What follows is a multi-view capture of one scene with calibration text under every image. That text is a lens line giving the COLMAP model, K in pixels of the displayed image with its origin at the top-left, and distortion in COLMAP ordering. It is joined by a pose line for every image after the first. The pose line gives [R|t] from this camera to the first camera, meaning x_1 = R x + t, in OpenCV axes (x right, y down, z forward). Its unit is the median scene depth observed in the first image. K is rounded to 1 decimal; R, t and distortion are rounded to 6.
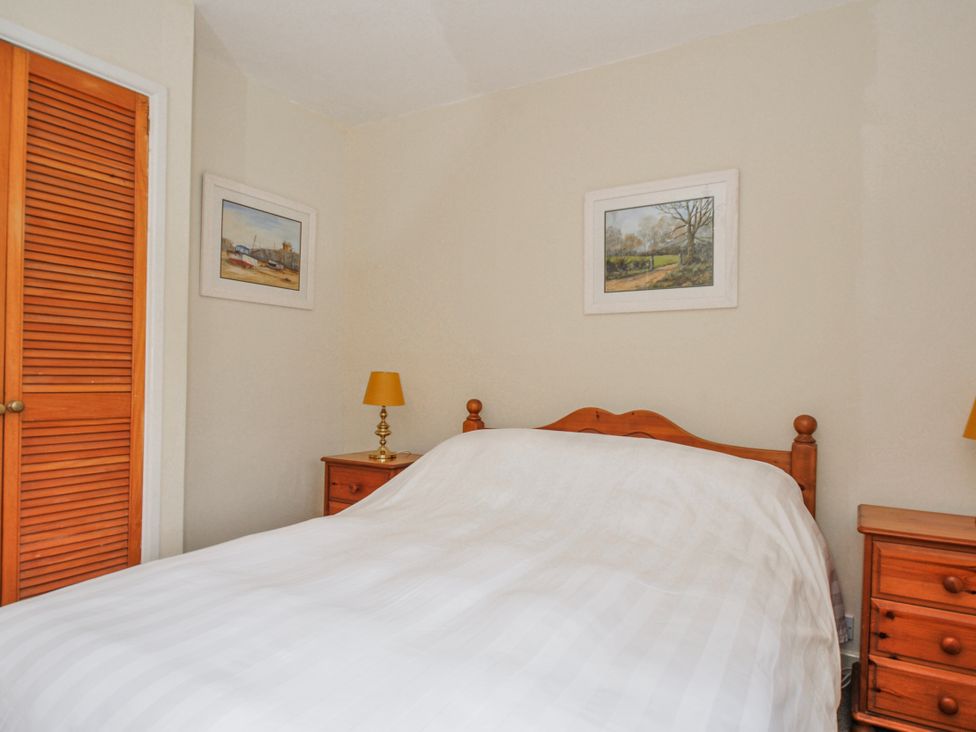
lens RADIAL K [[723.5, 0, 488.1], [0, 723.5, 374.0], [0, 0, 1]] dist [0.002817, 0.000023]
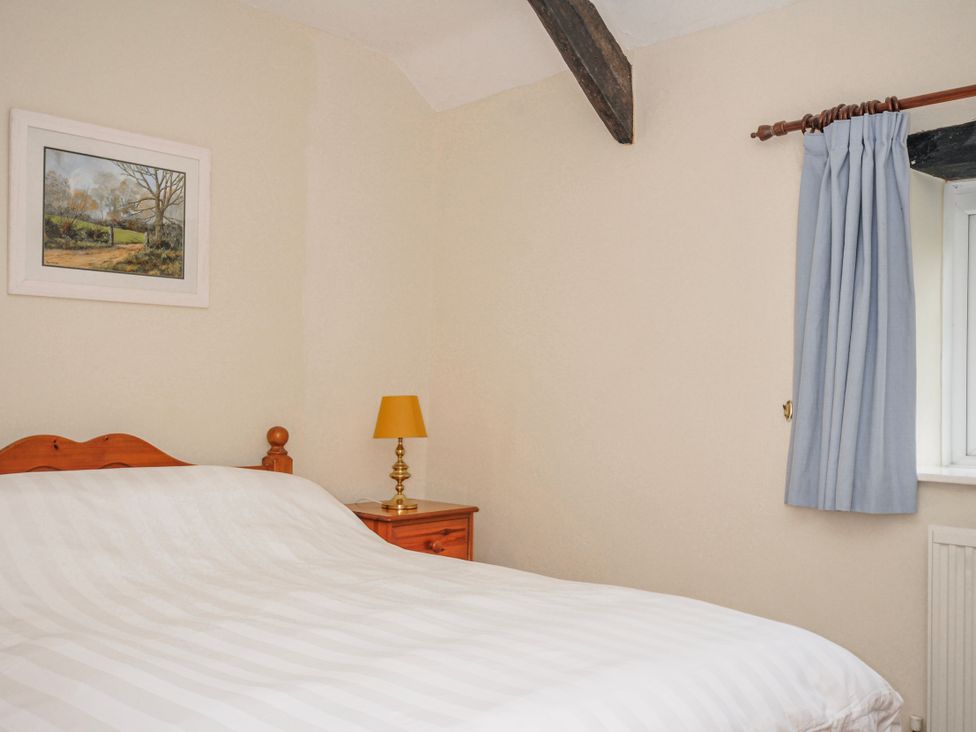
lens RADIAL K [[929.8, 0, 488.0], [0, 929.8, 366.0], [0, 0, 1]] dist [0.014231, -0.000927]
pose [[0.137155, 0.010425, 0.990495, -0.684171], [-0.011933, 0.999889, -0.008871, -0.015715], [-0.990478, -0.010602, 0.137265, 0.485713]]
